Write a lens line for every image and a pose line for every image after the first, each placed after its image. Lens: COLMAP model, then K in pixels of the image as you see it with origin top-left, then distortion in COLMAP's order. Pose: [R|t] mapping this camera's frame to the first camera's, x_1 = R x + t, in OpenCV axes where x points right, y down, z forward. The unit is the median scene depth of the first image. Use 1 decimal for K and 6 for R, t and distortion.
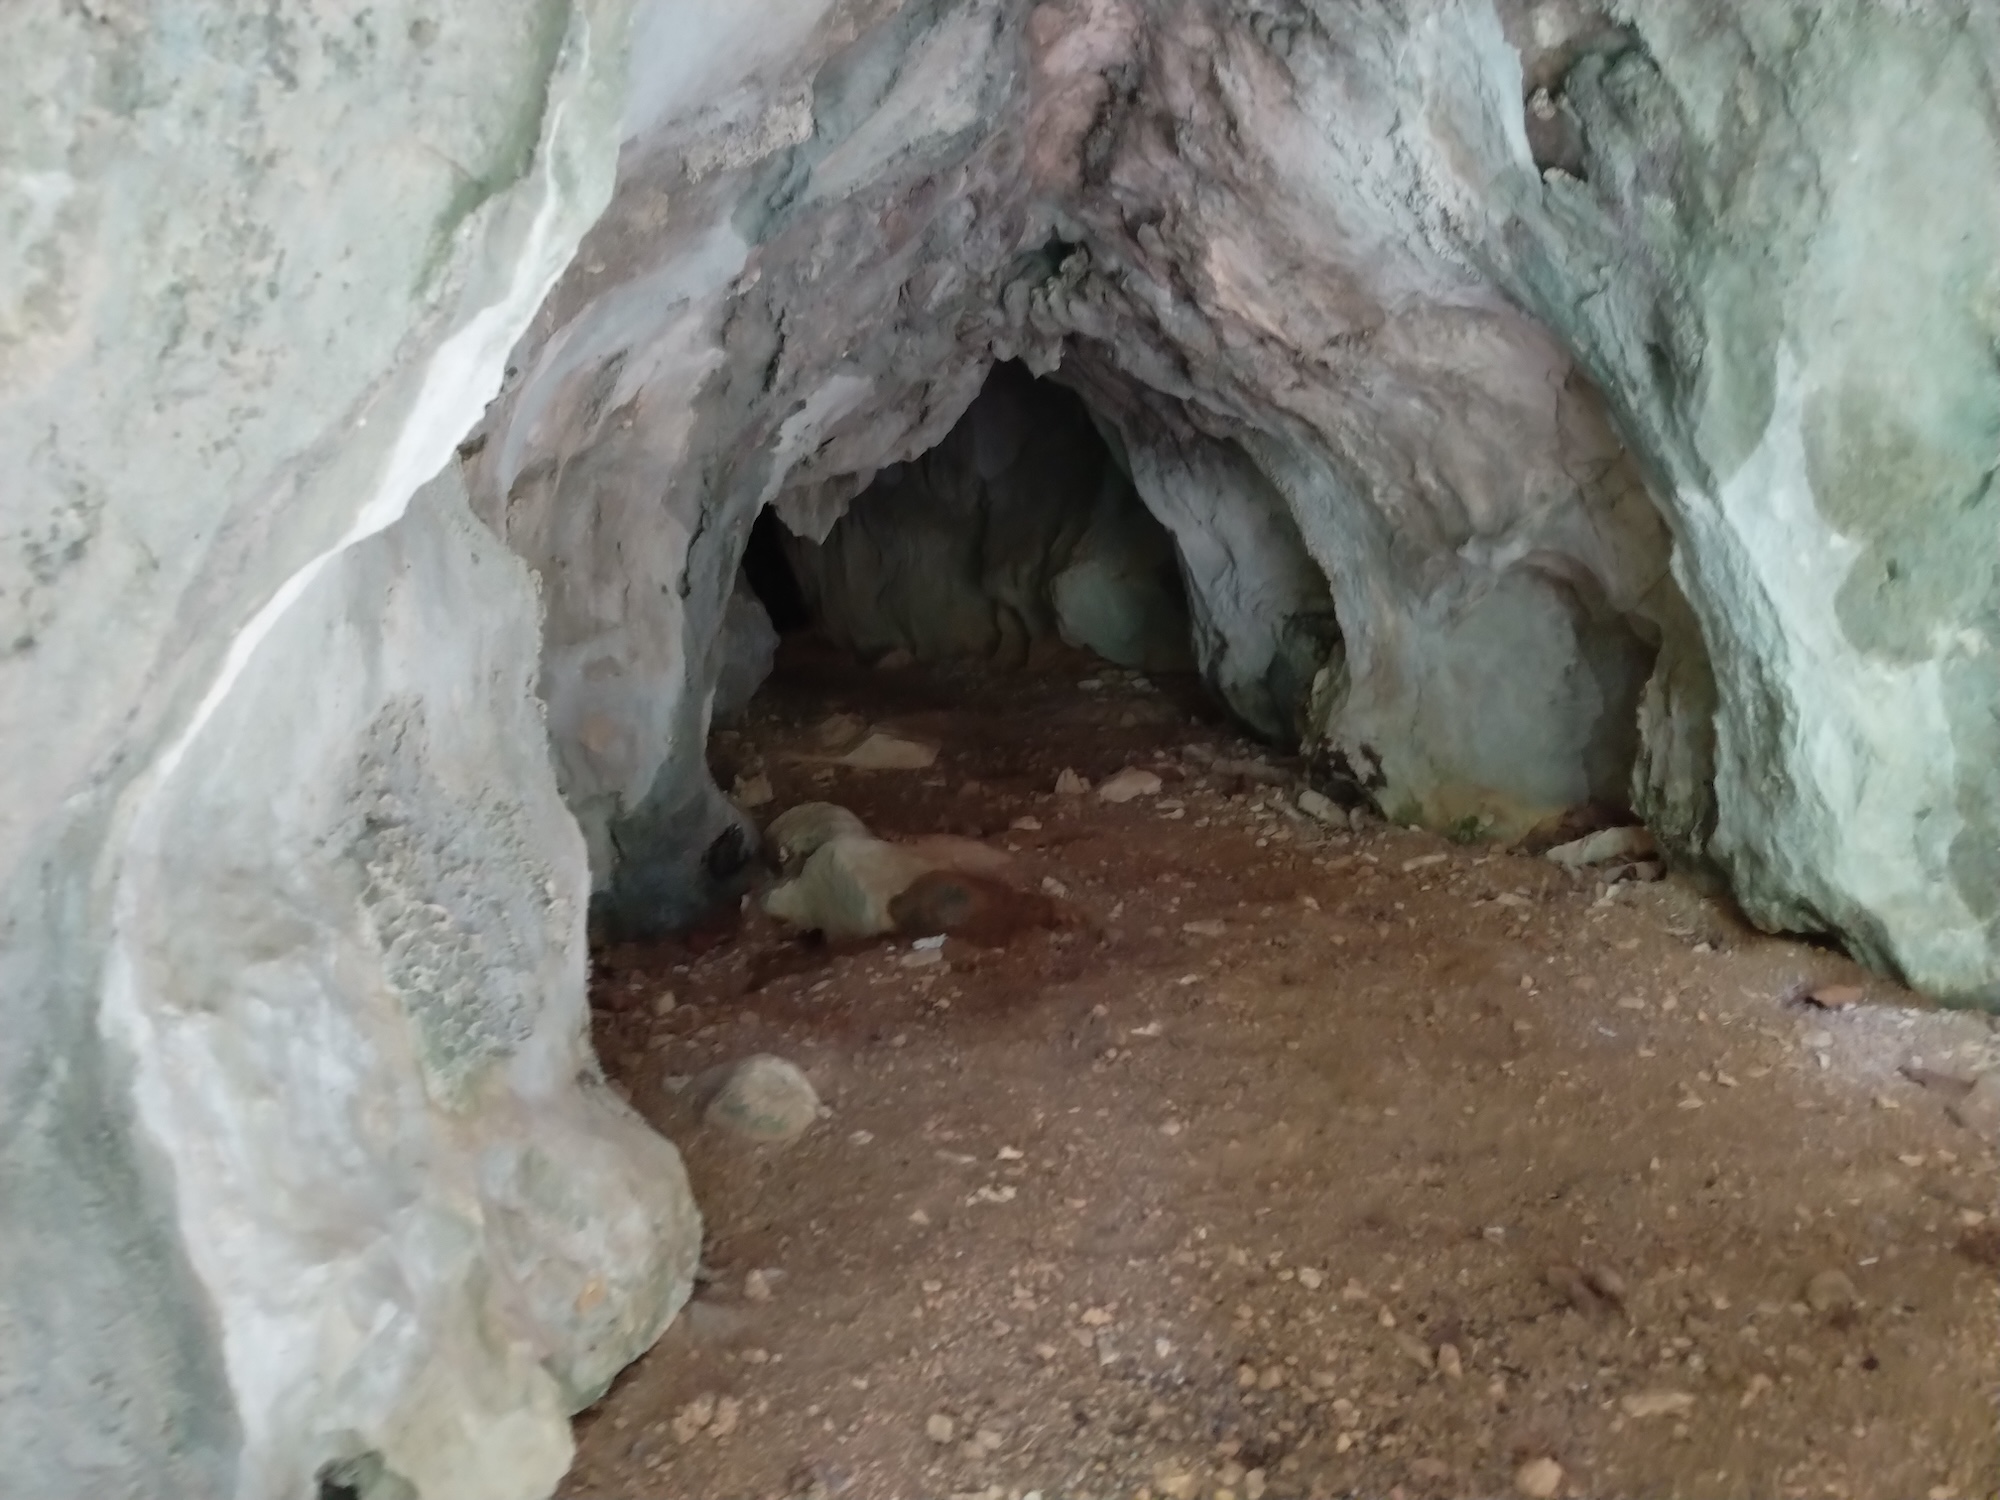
lens RADIAL K [[1525.3, 0, 990.8], [0, 1525.3, 749.8], [0, 0, 1]] dist [0.046273, -0.063477]
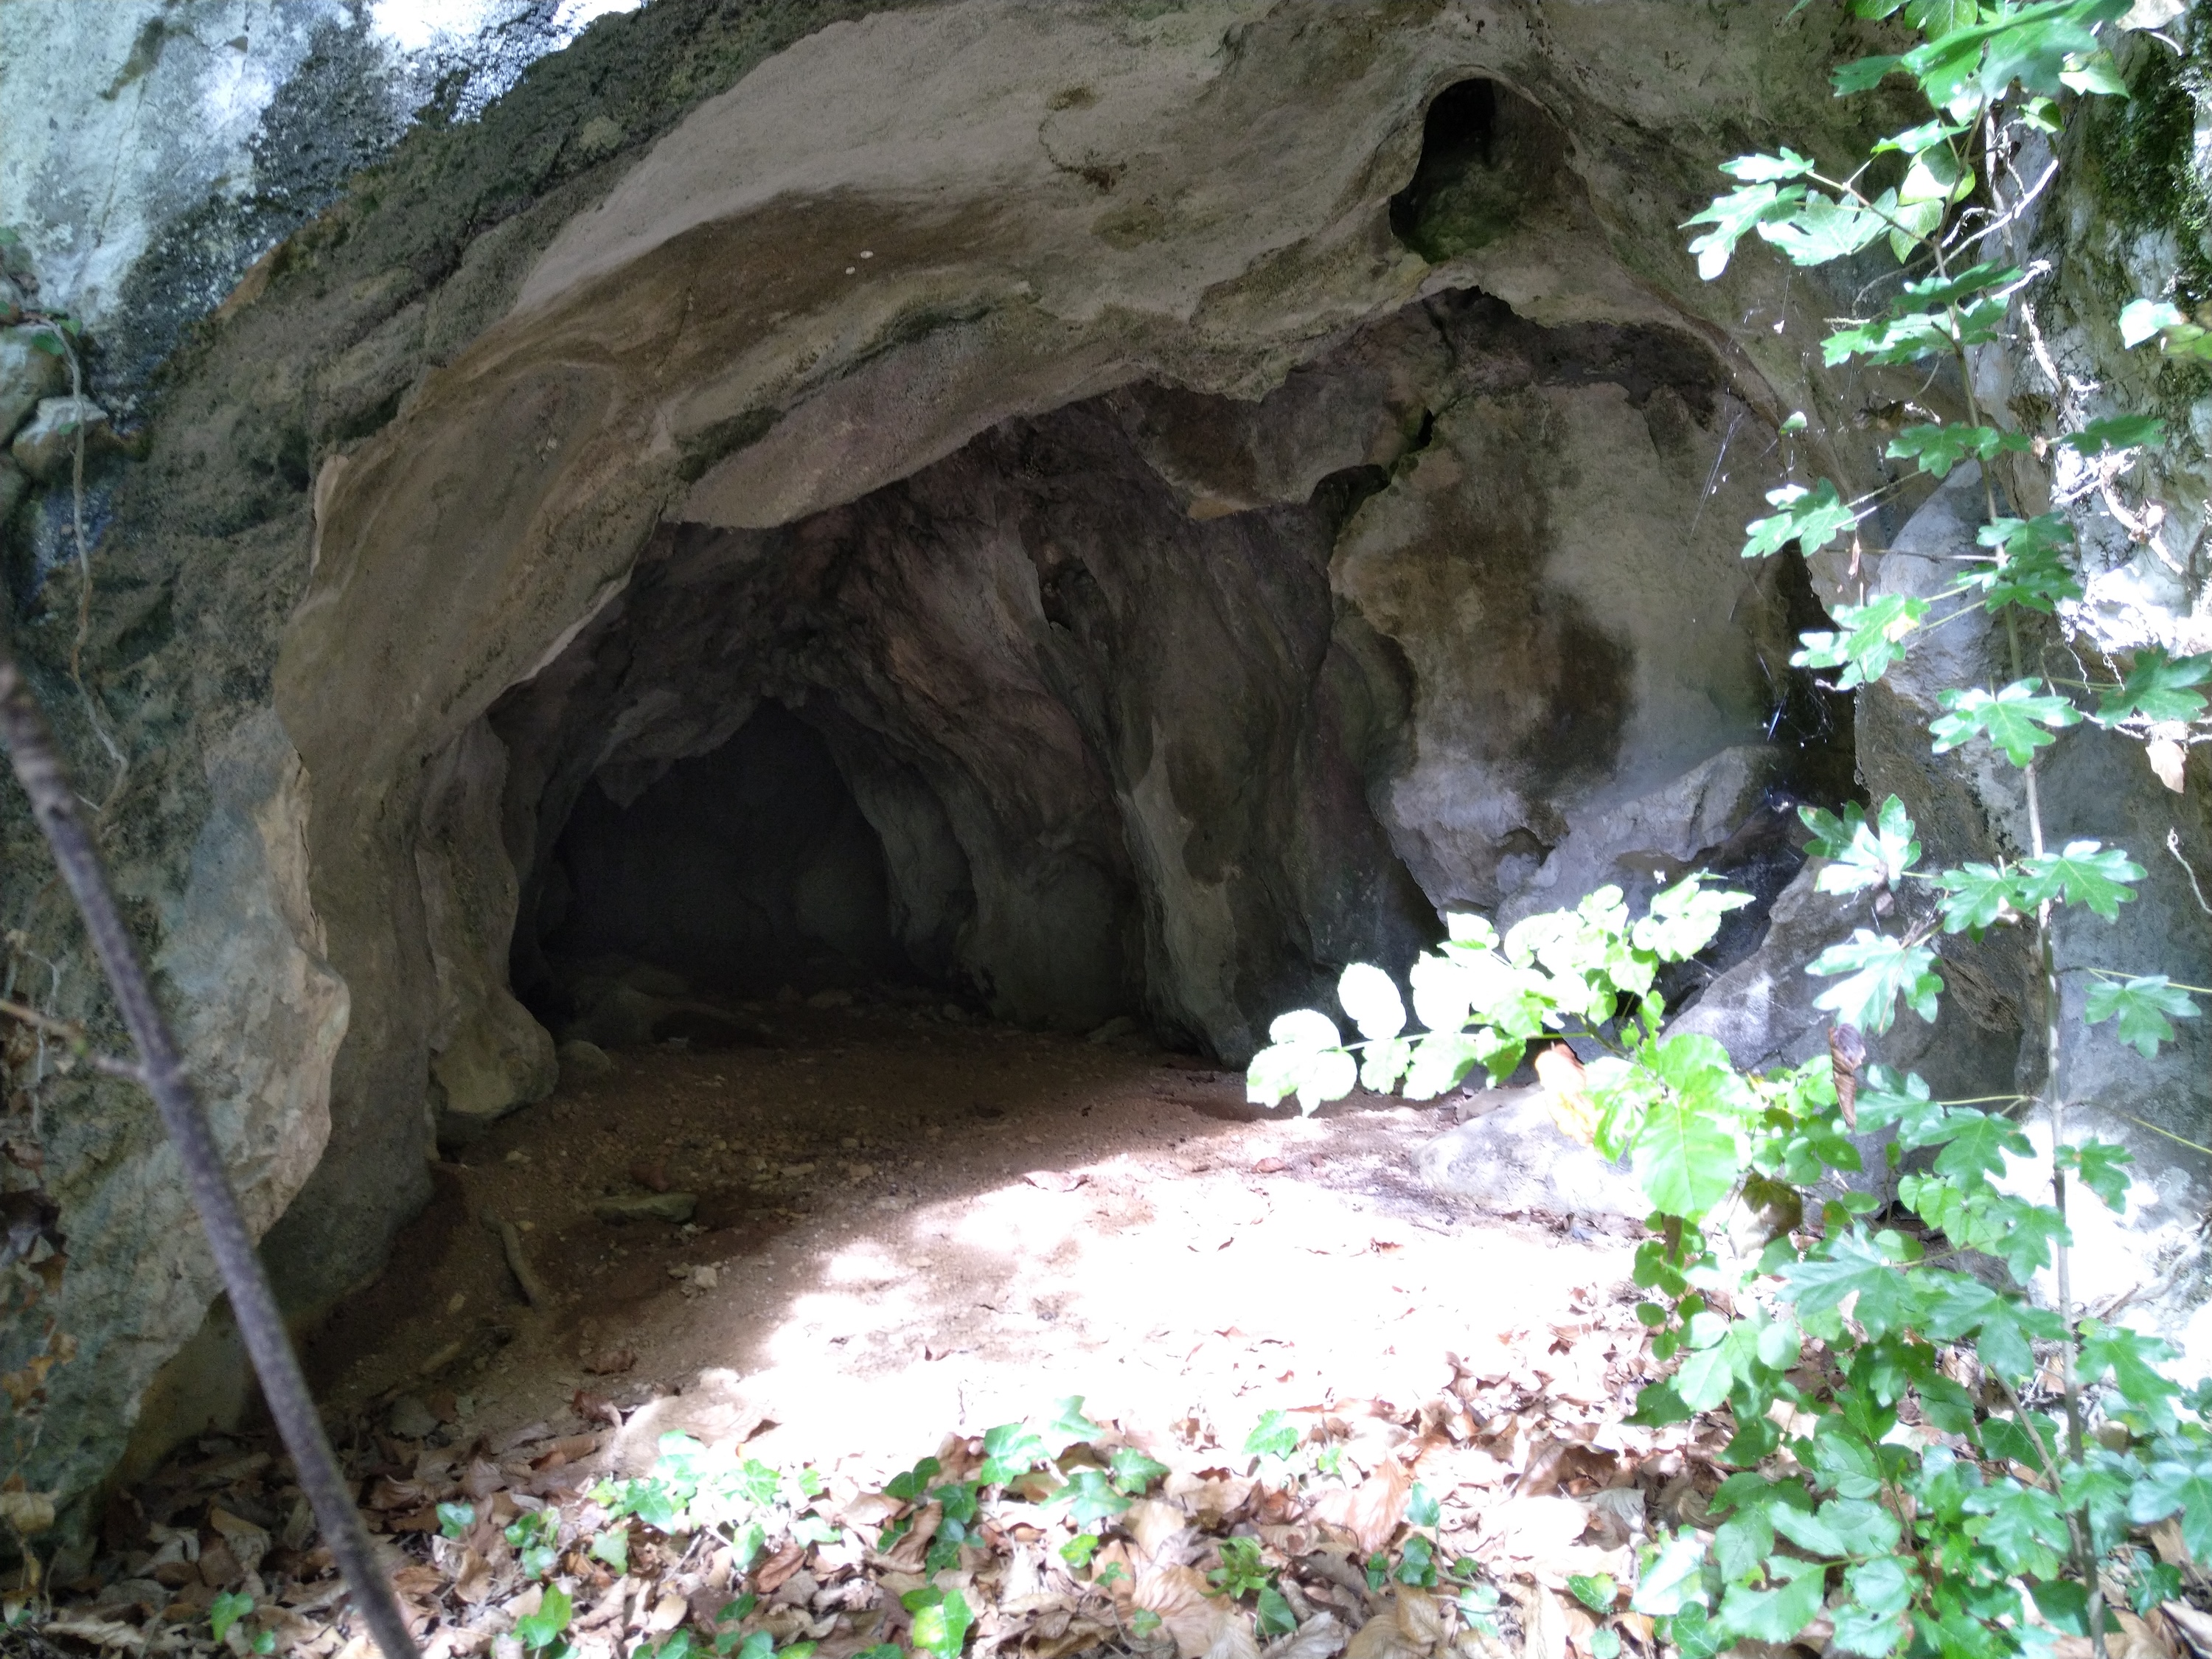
lens RADIAL K [[1687.0, 0, 1103.5], [0, 1687.0, 836.8], [0, 0, 1]] dist [0.046273, -0.063477]
pose [[0.976253, 0.101976, 0.191132, 0.029632], [-0.058979, 0.974064, -0.218452, 0.251626], [-0.208451, 0.201992, 0.956947, -0.720679]]
